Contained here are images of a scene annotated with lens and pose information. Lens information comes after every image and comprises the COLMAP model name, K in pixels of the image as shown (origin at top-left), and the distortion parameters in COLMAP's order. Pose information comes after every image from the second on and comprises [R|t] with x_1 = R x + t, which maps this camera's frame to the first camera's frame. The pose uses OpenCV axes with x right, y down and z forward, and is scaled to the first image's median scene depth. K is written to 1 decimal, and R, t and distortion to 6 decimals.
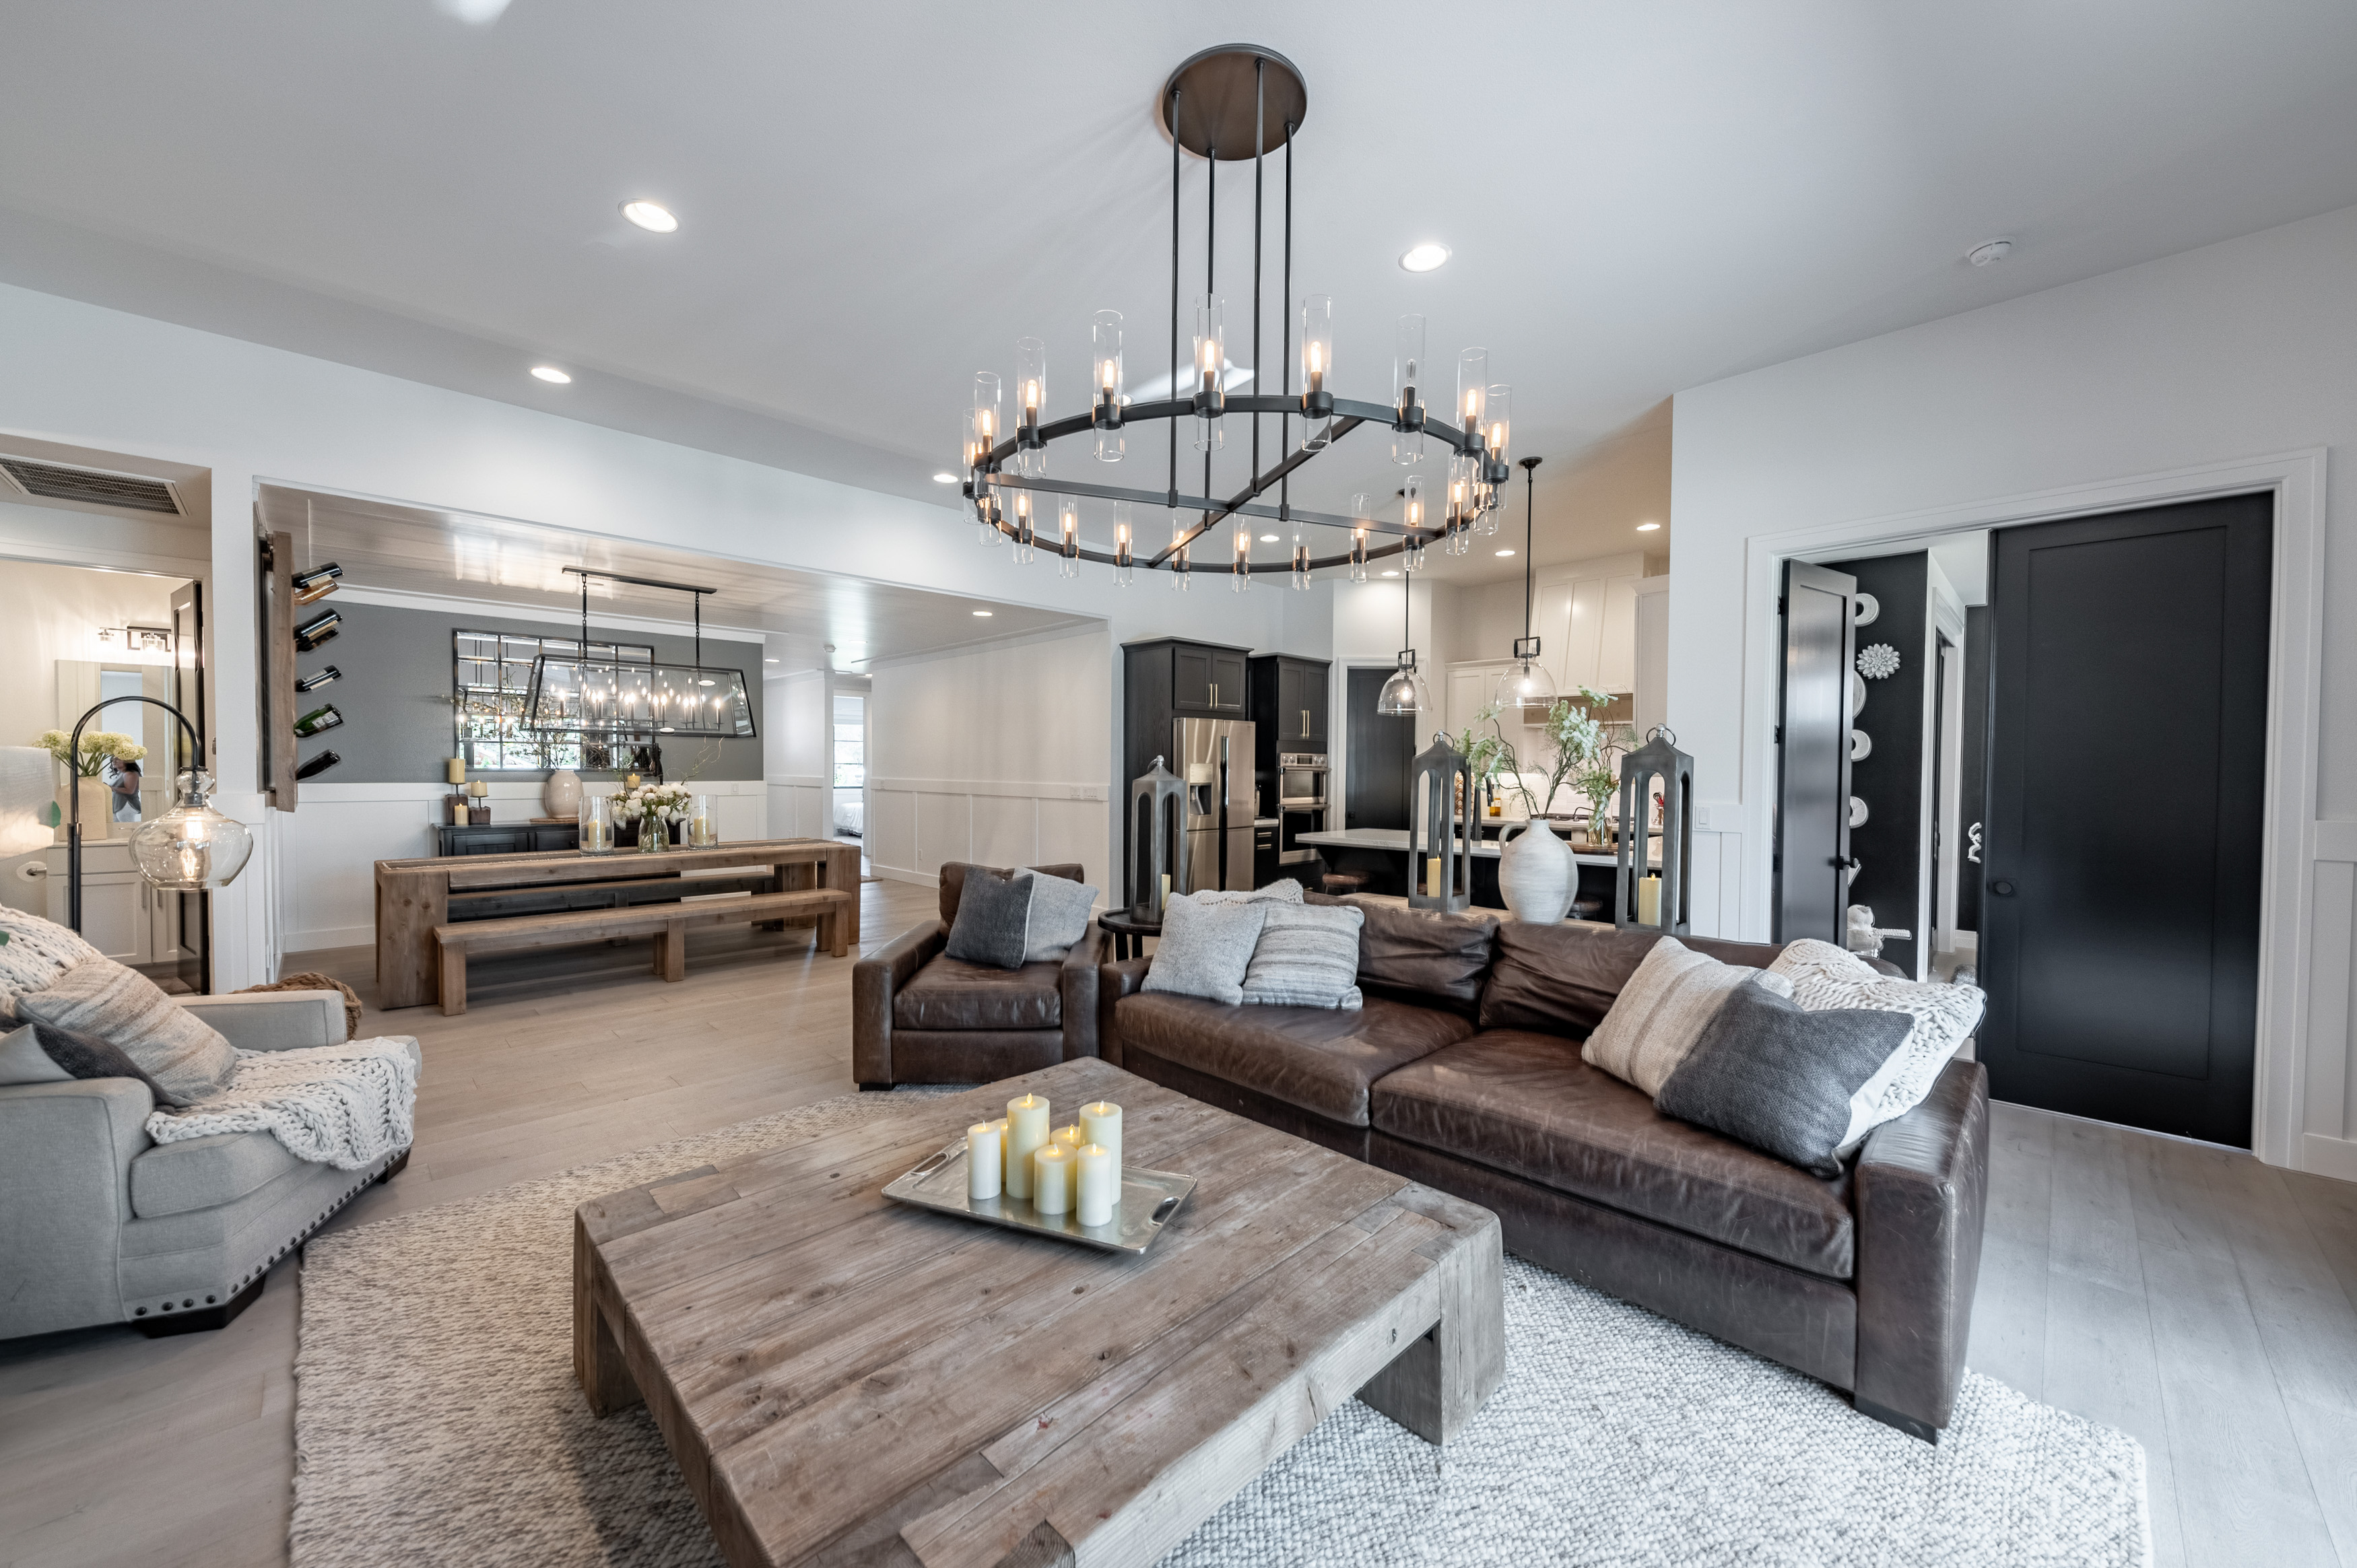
lens RADIAL K [[861.7, 0, 1171.0], [0, 861.7, 786.2], [0, 0, 1]] dist [0.000085, 0.000084]
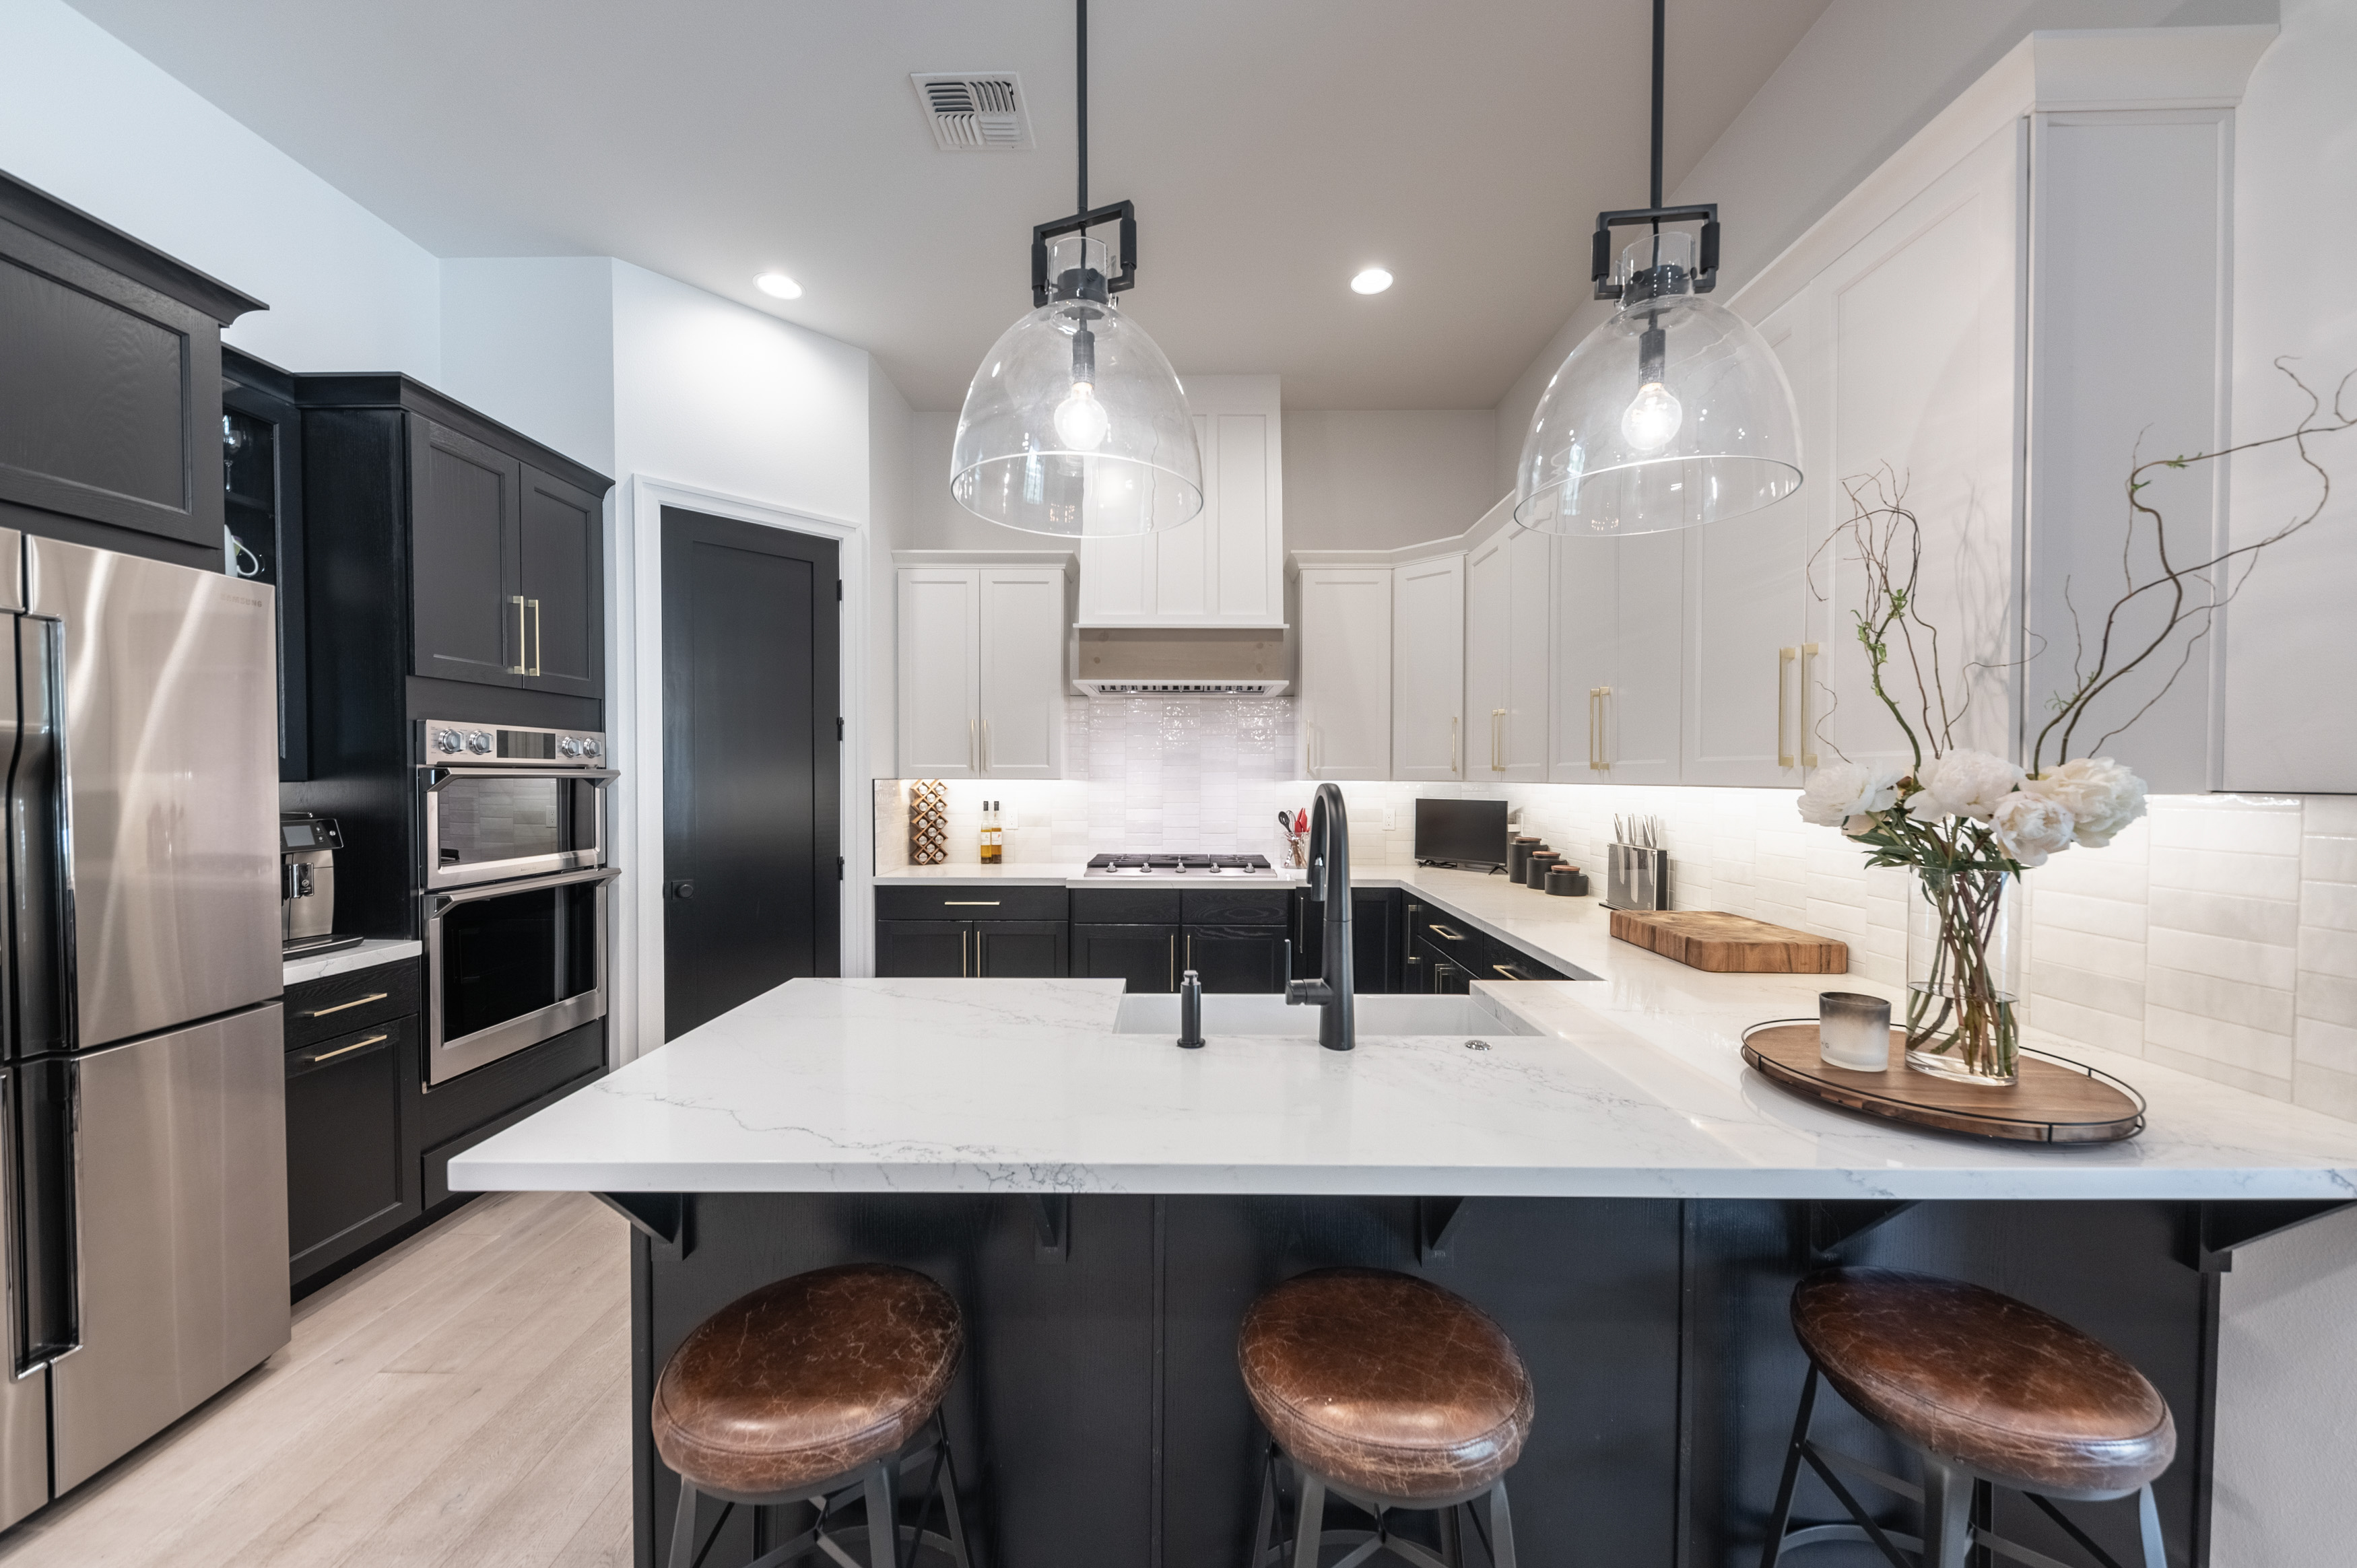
lens RADIAL K [[861.7, 0, 1178.3], [0, 861.7, 789.8], [0, 0, 1]] dist [0.000085, 0.000084]
pose [[0.707028, -0.013535, 0.707056, 0.099576], [0.013026, 0.999896, 0.006115, -0.011557], [-0.707065, 0.004887, 0.707131, 0.597994]]
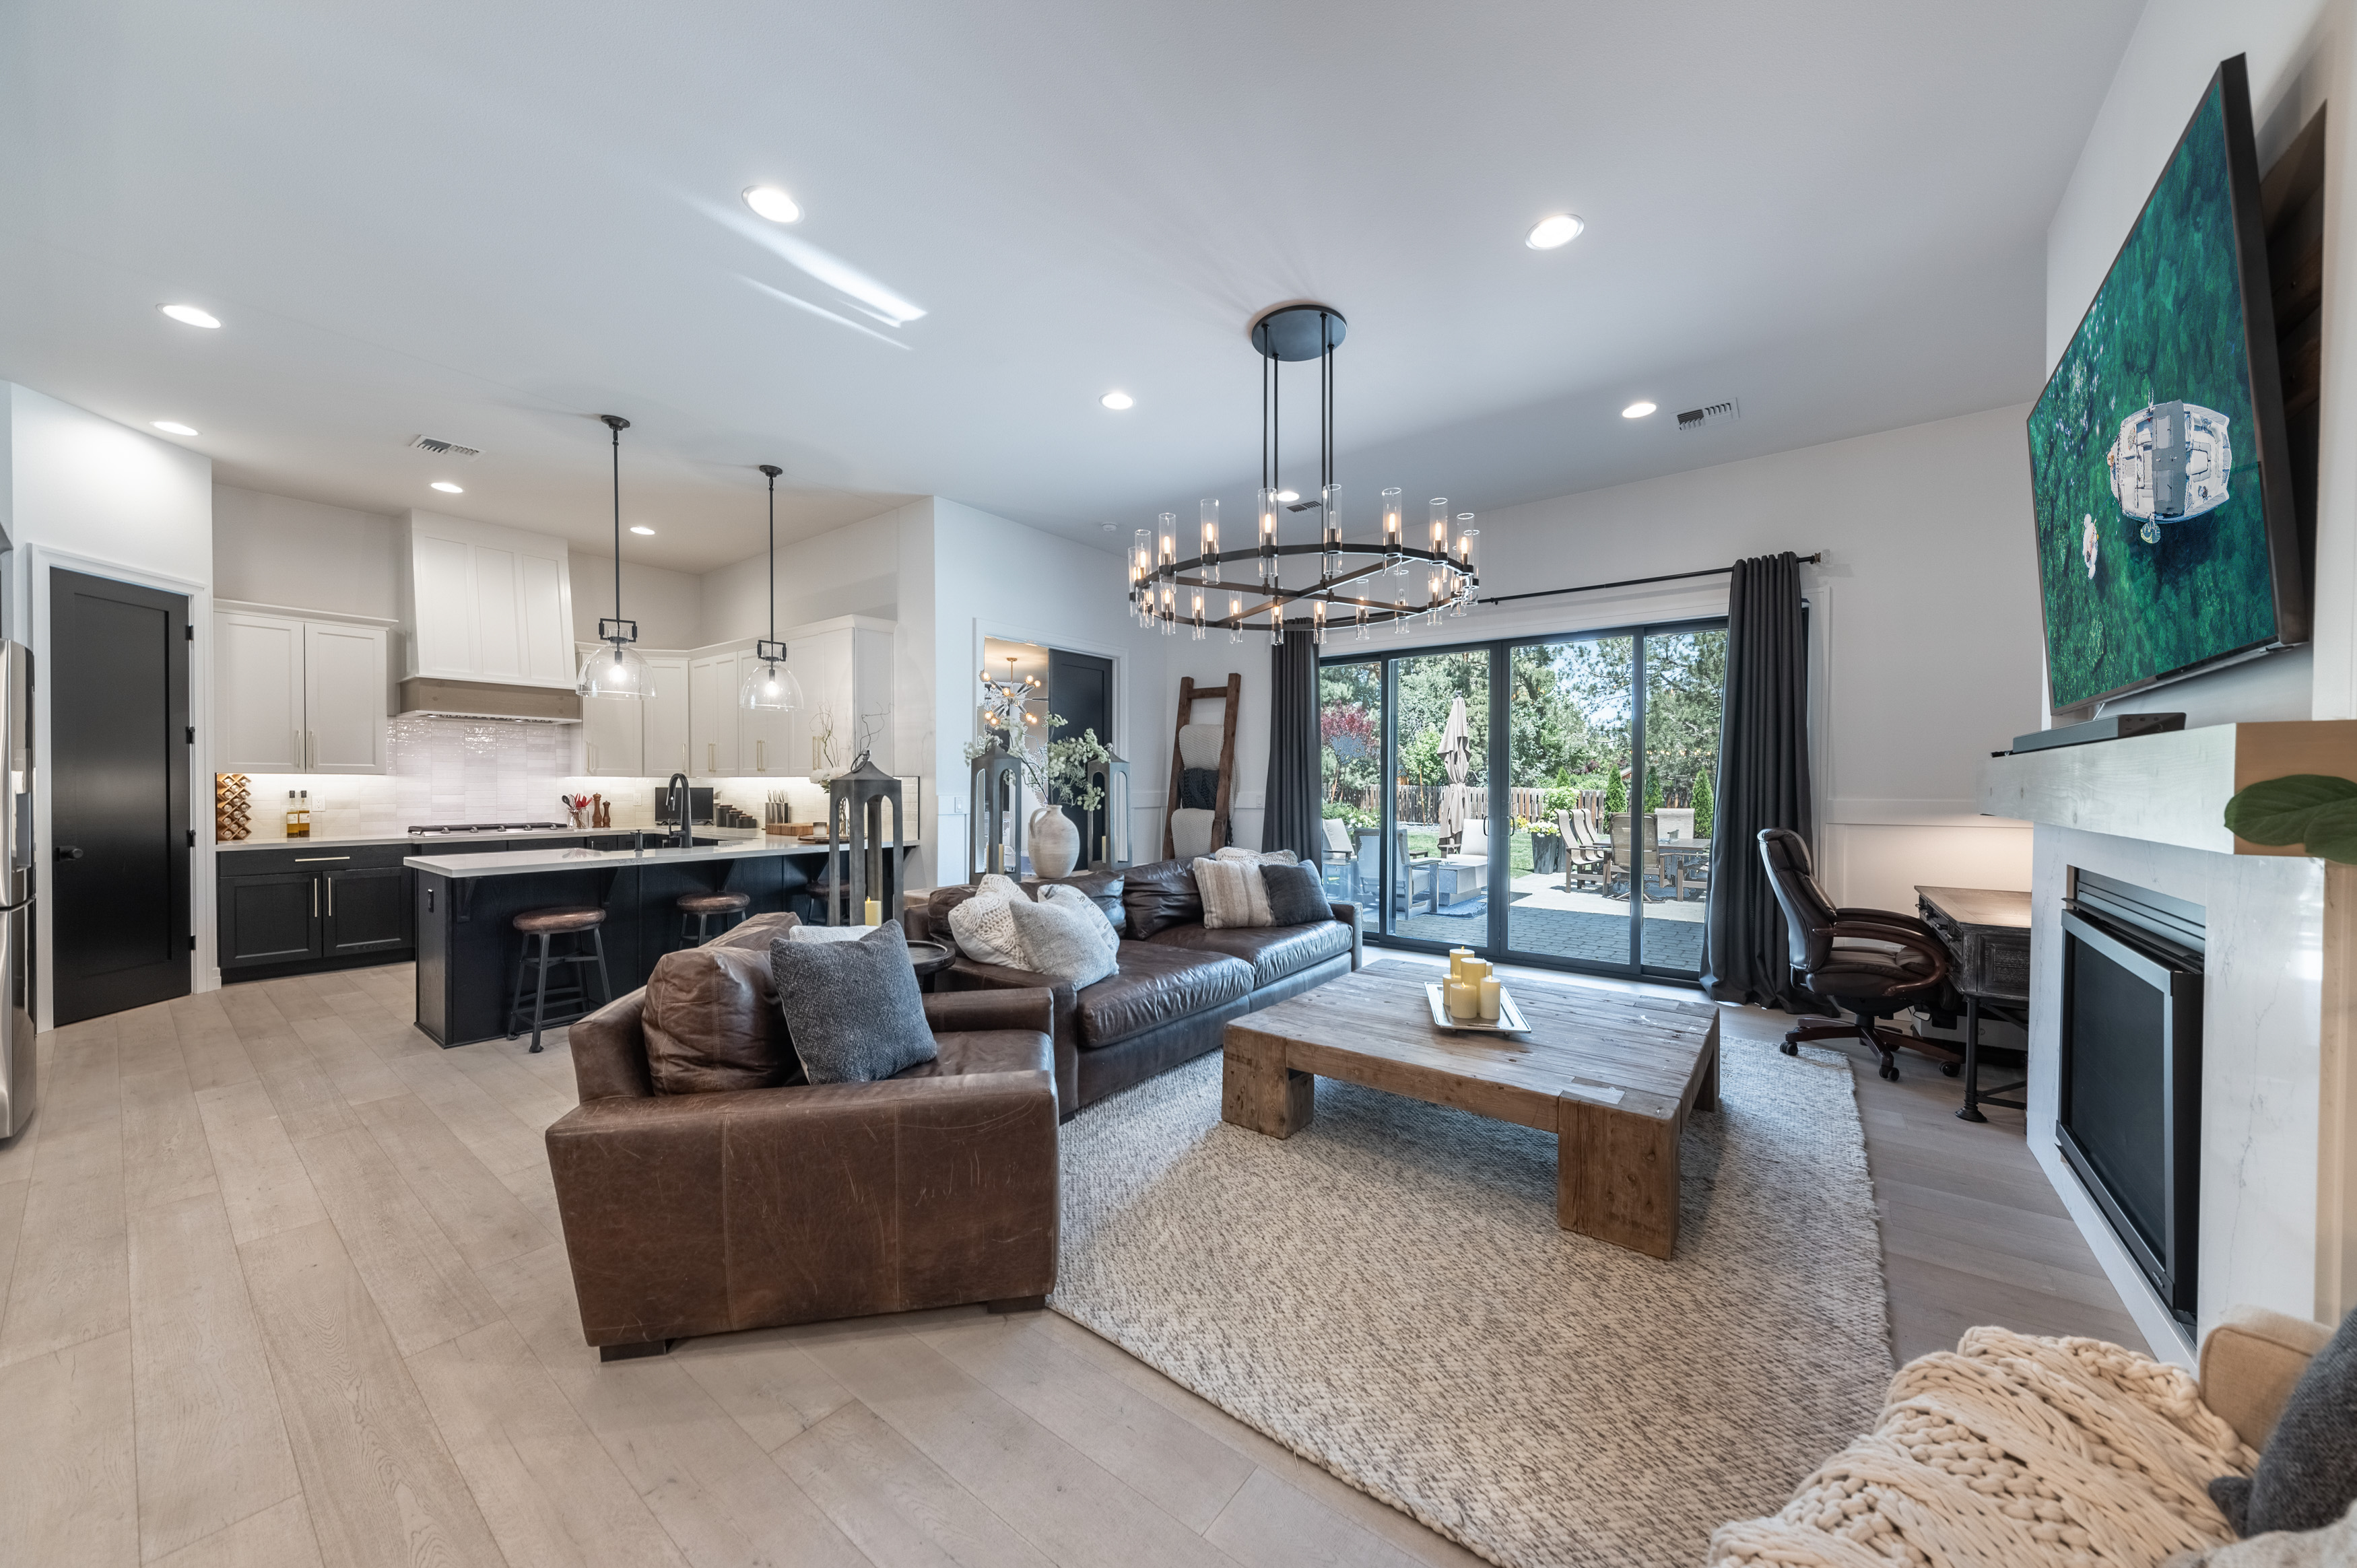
lens RADIAL K [[815.6, 0, 1180.5], [0, 815.6, 798.1], [0, 0, 1]] dist [0.006128, -0.000730]
pose [[-0.142422, -0.019866, 0.989607, -0.398713], [0.014673, 0.999646, 0.022180, -0.000567], [-0.989697, 0.017679, -0.142080, 0.426414]]
